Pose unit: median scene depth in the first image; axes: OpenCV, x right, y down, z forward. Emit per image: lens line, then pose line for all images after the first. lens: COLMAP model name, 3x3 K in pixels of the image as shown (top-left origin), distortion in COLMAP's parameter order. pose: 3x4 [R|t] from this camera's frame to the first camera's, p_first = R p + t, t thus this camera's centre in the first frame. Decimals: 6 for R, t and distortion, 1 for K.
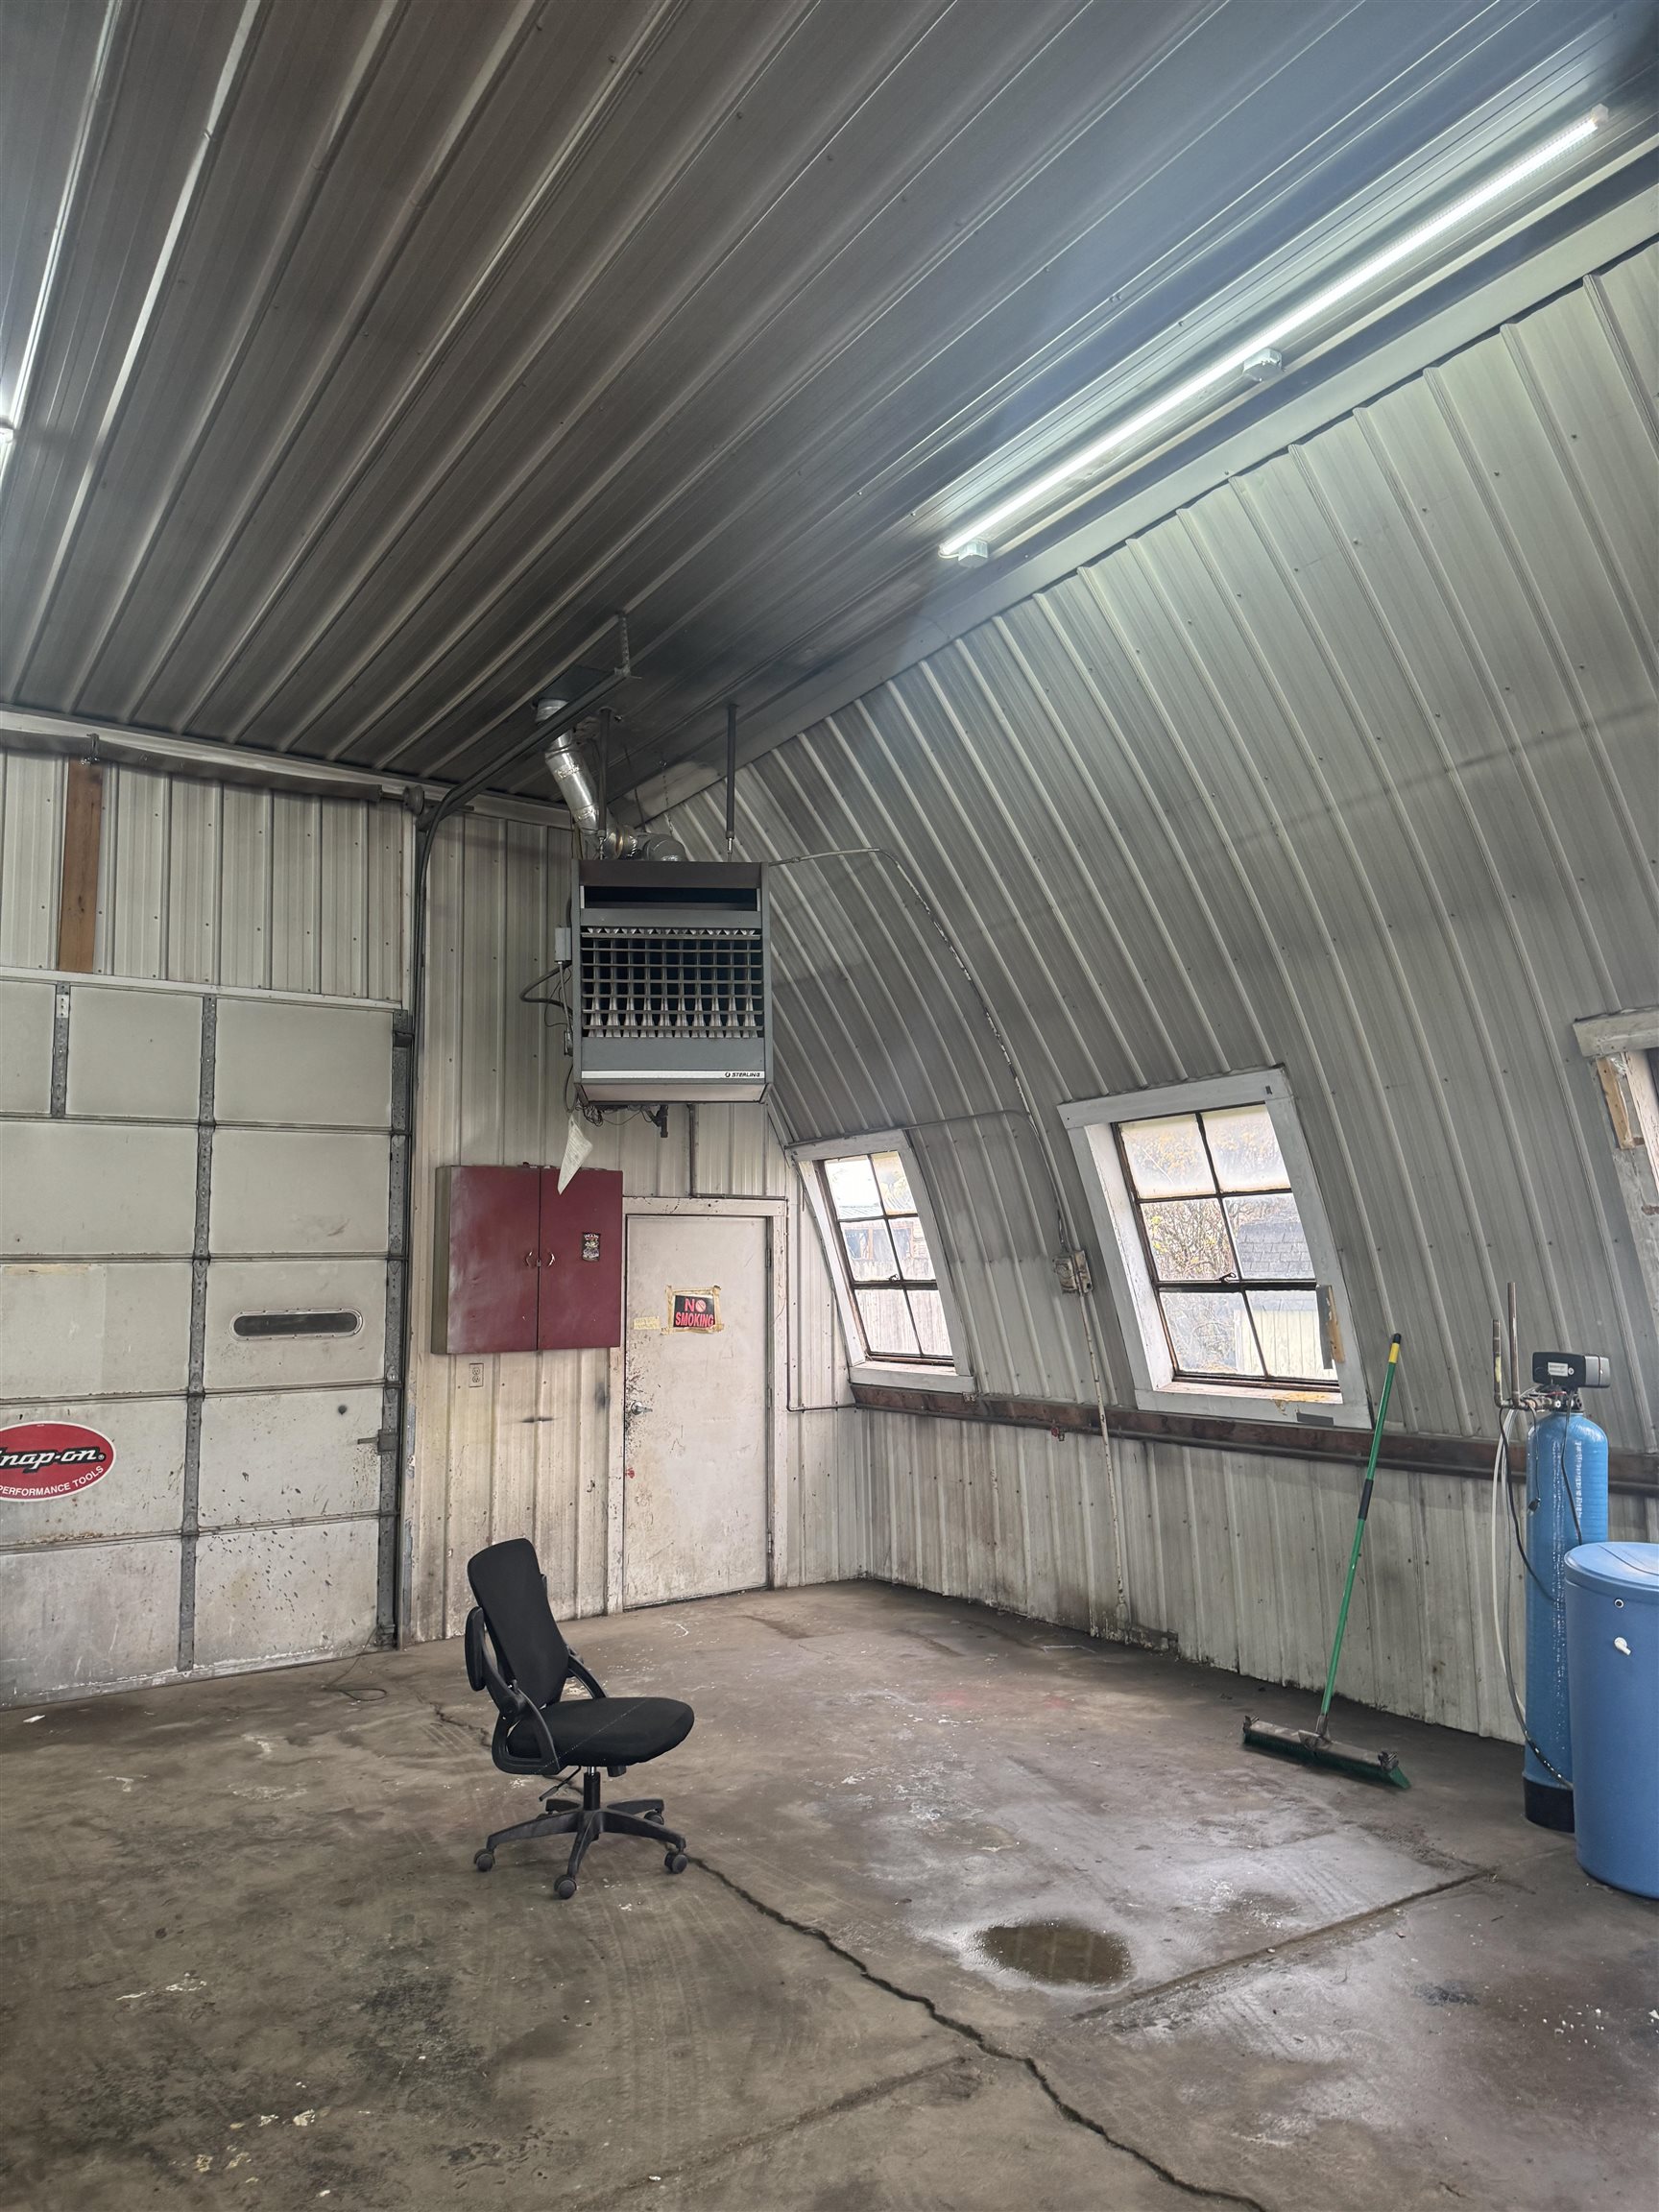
lens RADIAL K [[1574.9, 0, 764.0], [0, 1574.9, 1086.8], [0, 0, 1]] dist [0.103319, -0.248395]
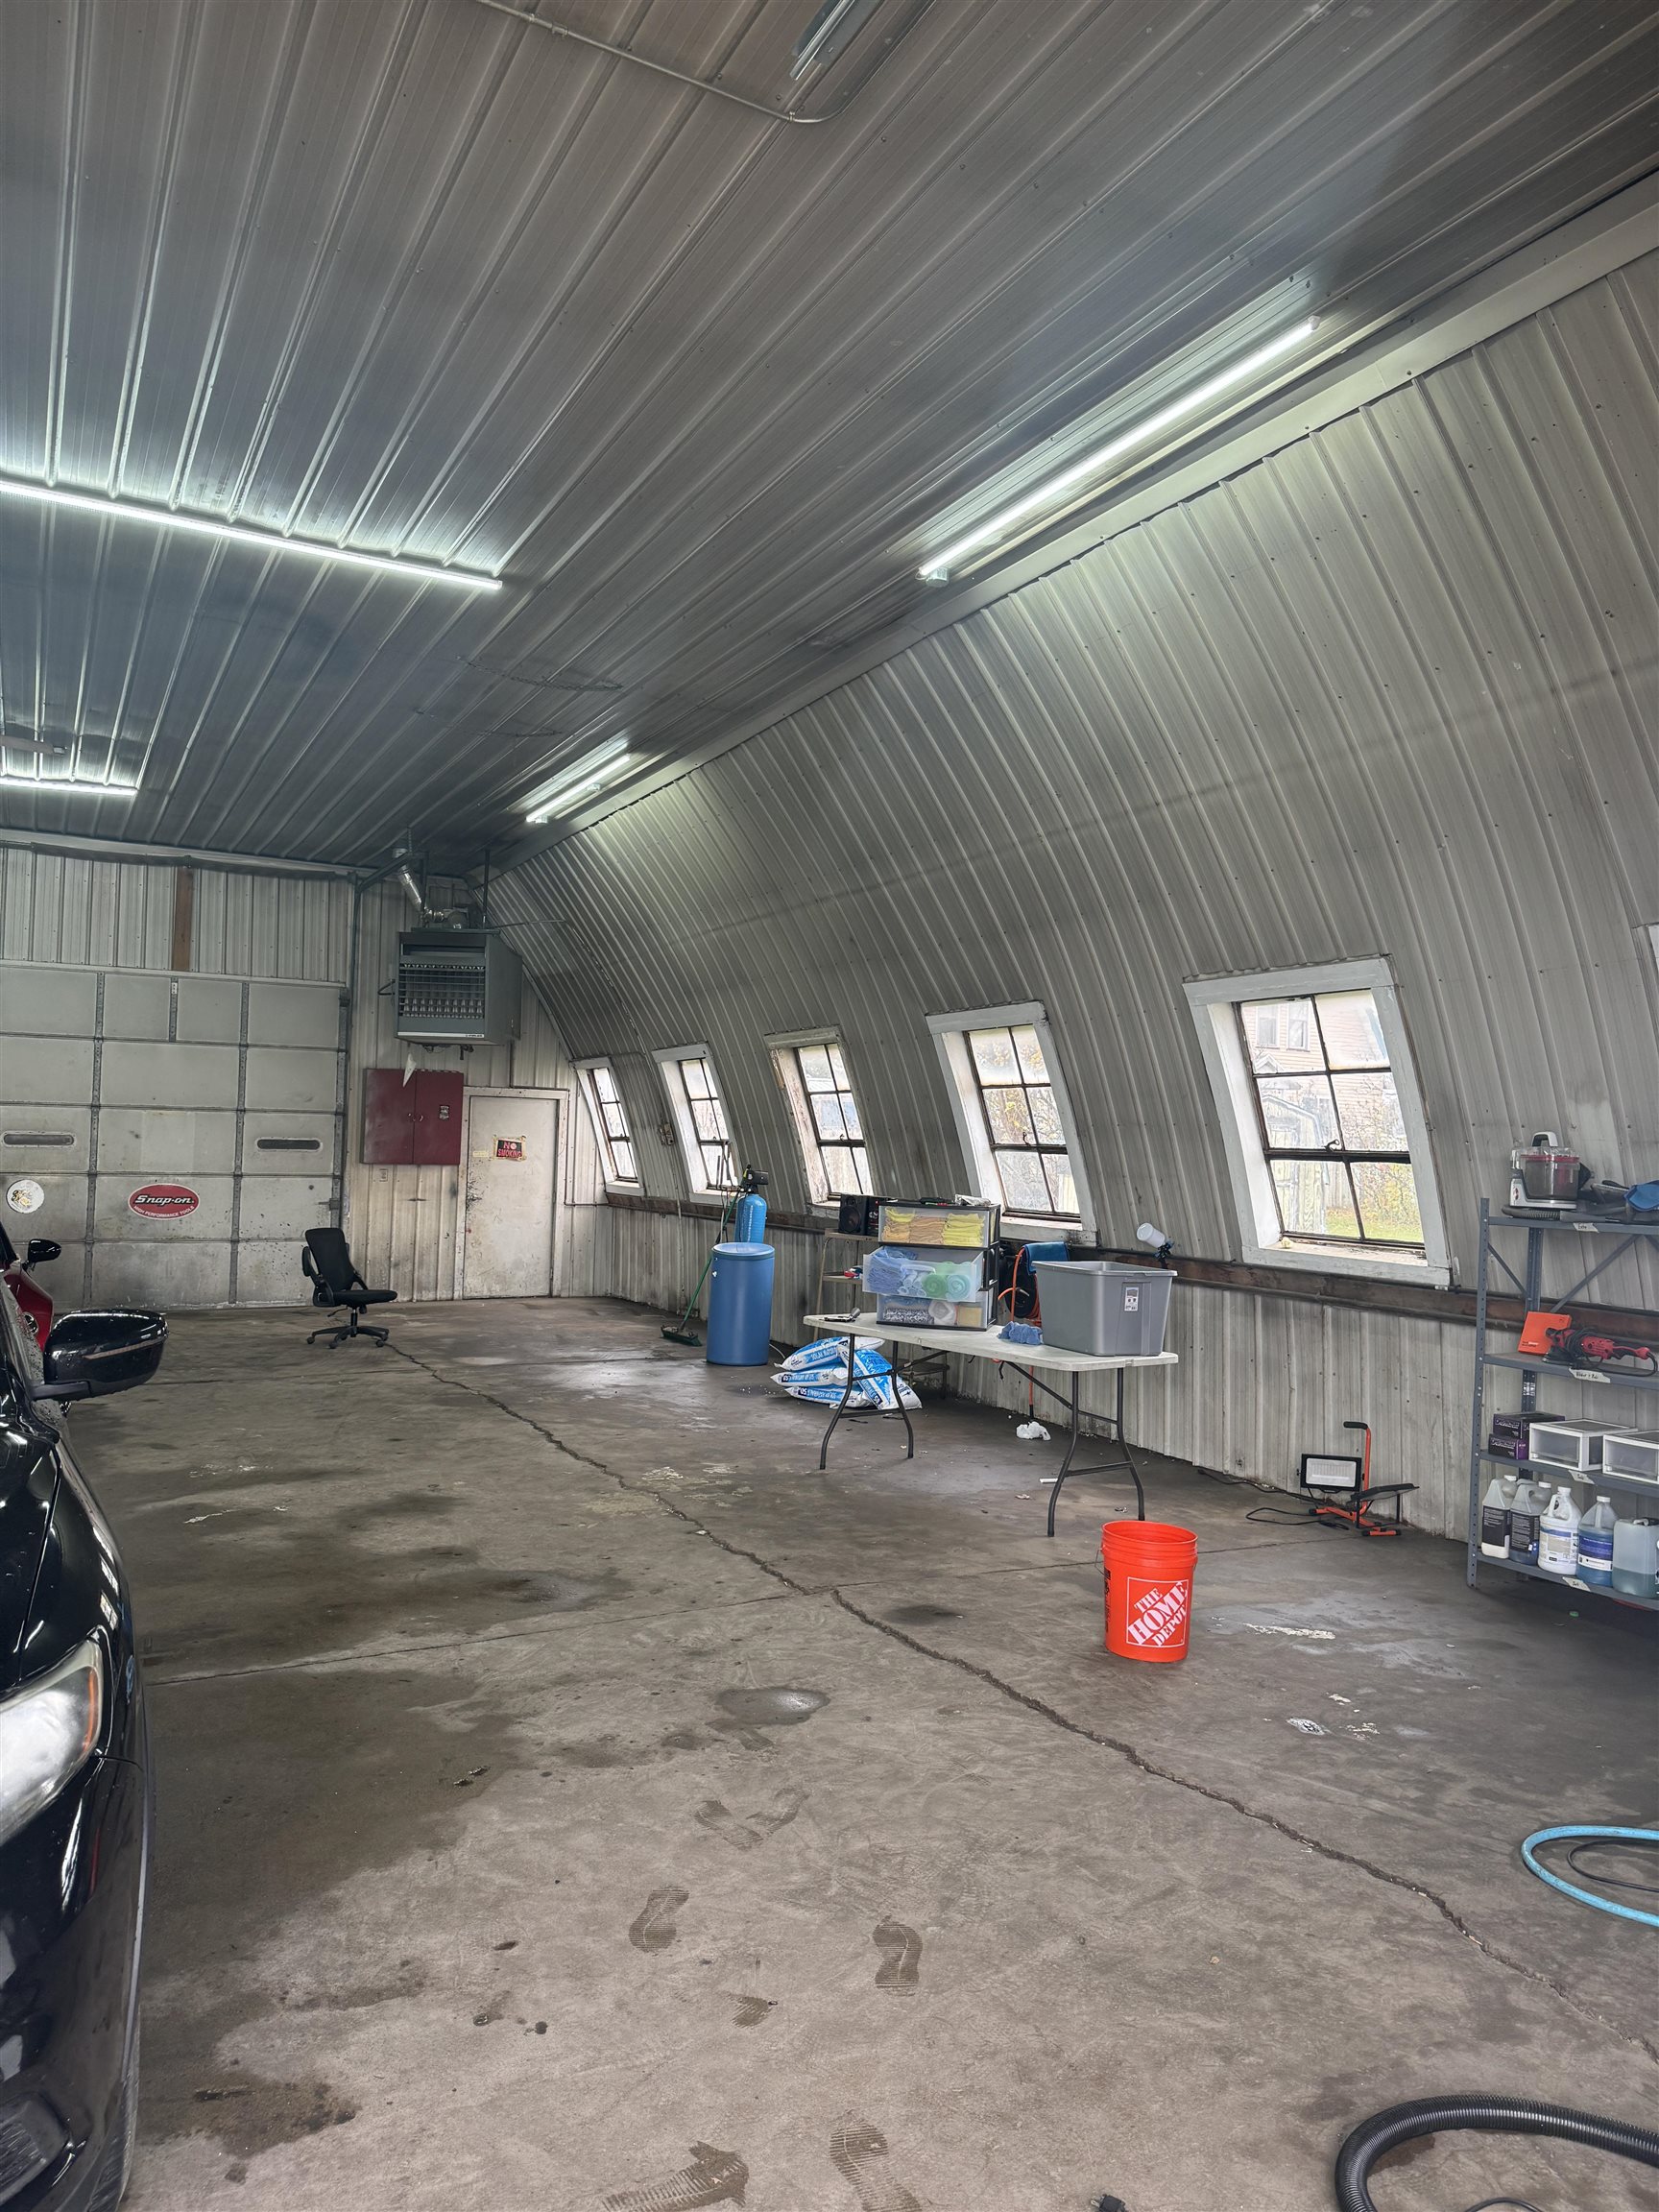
lens RADIAL K [[1515.0, 0, 829.5], [0, 1515.0, 1106.0], [0, 0, 1]] dist [-0.049656, -0.000144]
pose [[0.995766, 0.042374, -0.081576, 0.497607], [-0.033468, 0.993630, 0.107610, -0.117448], [0.085617, -0.104424, 0.990841, -0.761953]]
